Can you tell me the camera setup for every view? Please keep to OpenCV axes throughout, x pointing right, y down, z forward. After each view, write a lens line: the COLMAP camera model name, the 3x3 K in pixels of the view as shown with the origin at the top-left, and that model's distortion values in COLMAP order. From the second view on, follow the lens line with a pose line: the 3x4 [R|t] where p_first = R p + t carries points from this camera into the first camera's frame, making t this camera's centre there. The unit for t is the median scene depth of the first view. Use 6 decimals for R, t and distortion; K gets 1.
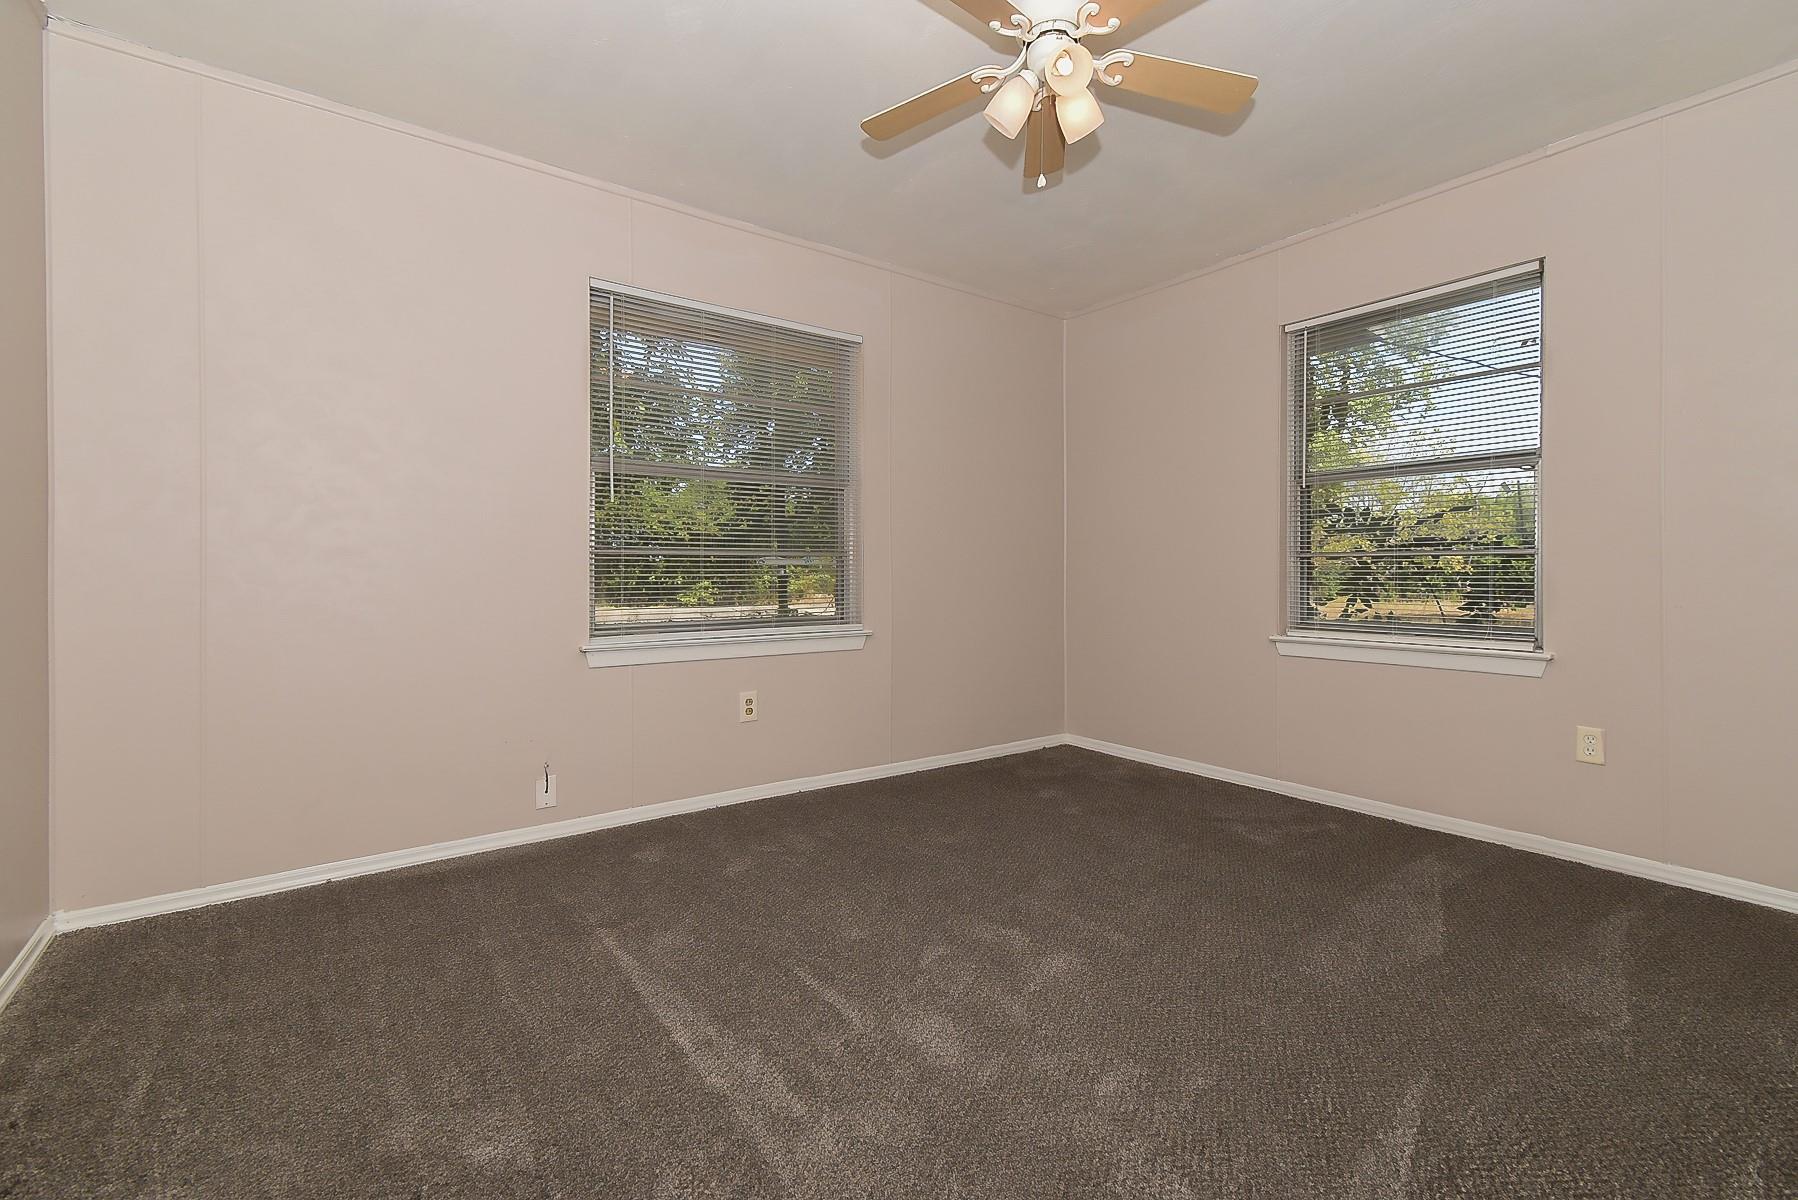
lens RADIAL K [[785.2, 0, 906.1], [0, 785.2, 576.4], [0, 0, 1]] dist [0.024931, -0.006815]
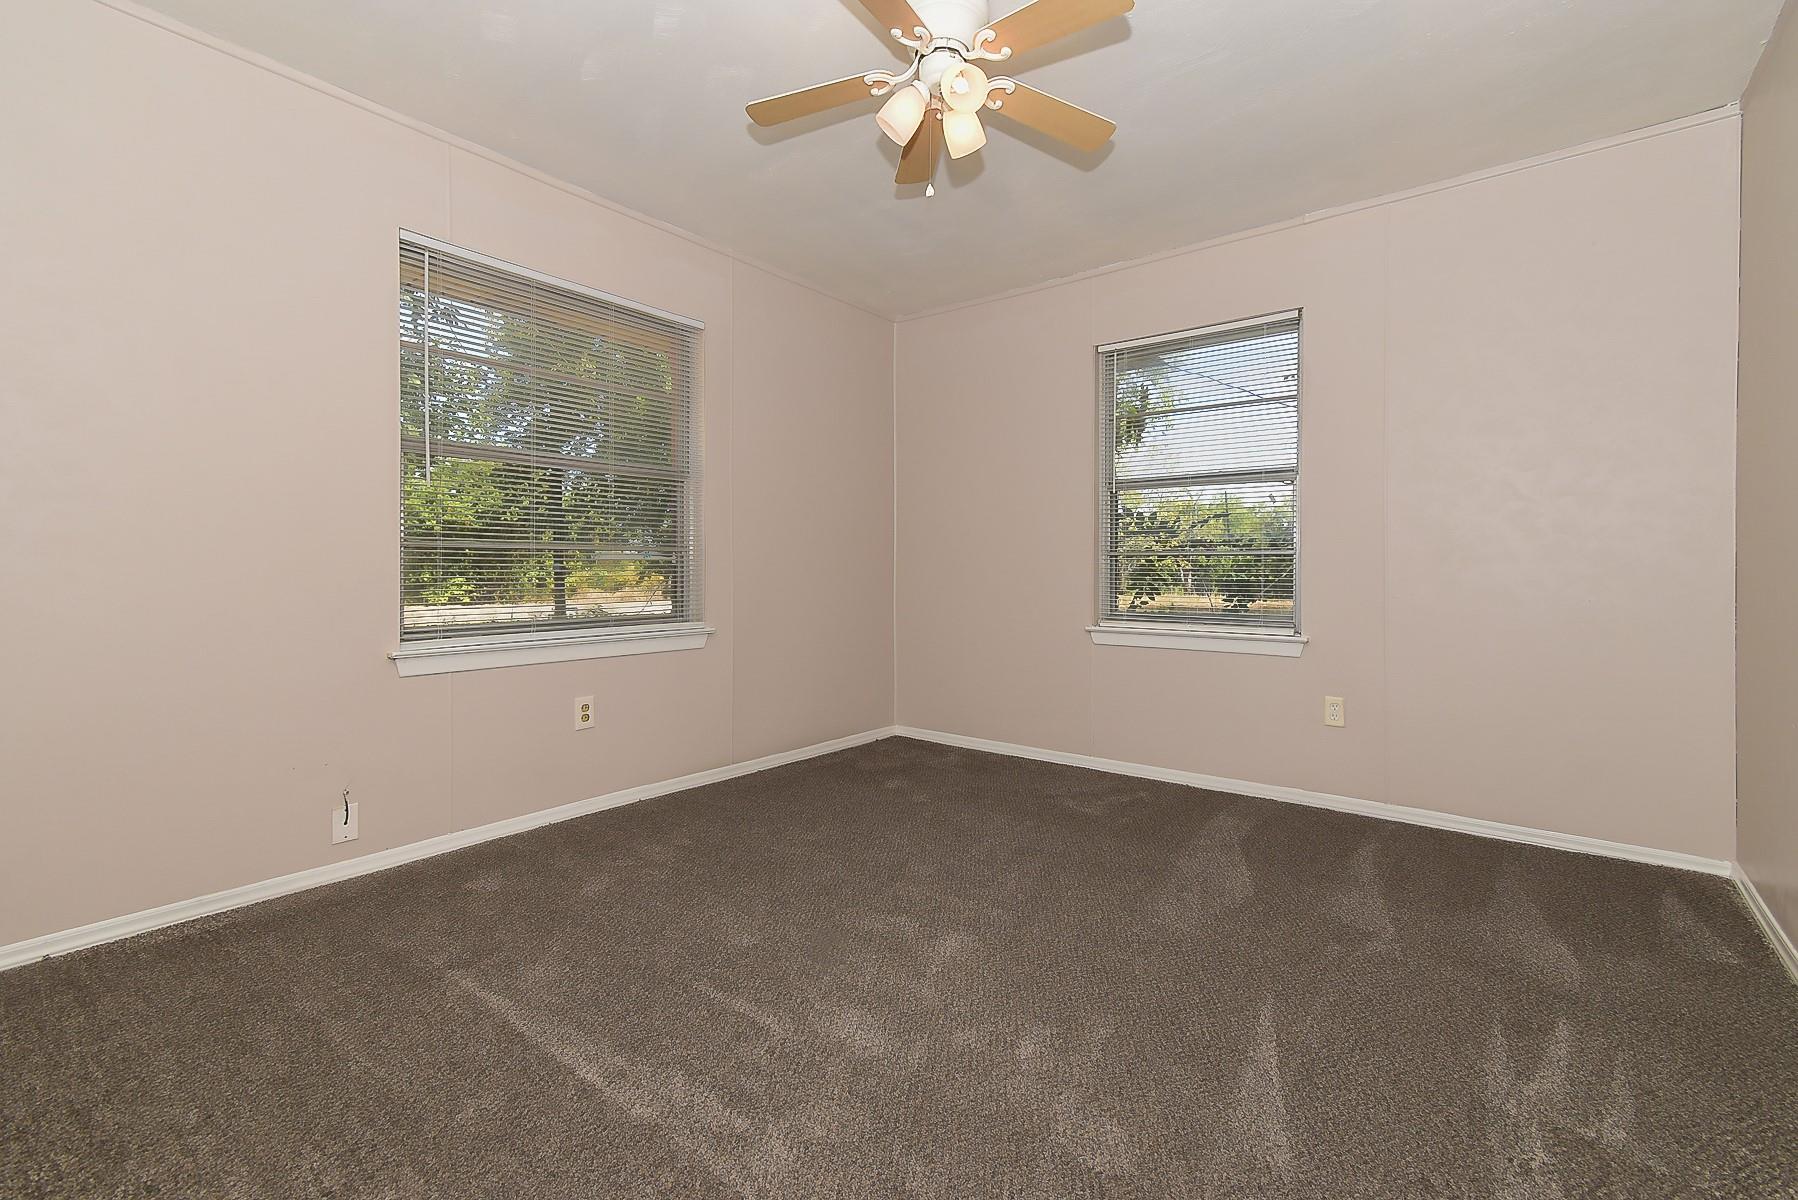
lens RADIAL K [[785.2, 0, 906.1], [0, 785.2, 576.4], [0, 0, 1]] dist [0.024931, -0.006815]
pose [[0.964307, 0.000231, 0.264785, -0.101362], [-0.001964, 0.999978, 0.006280, -0.002322], [-0.264778, -0.006575, 0.964287, 0.007384]]
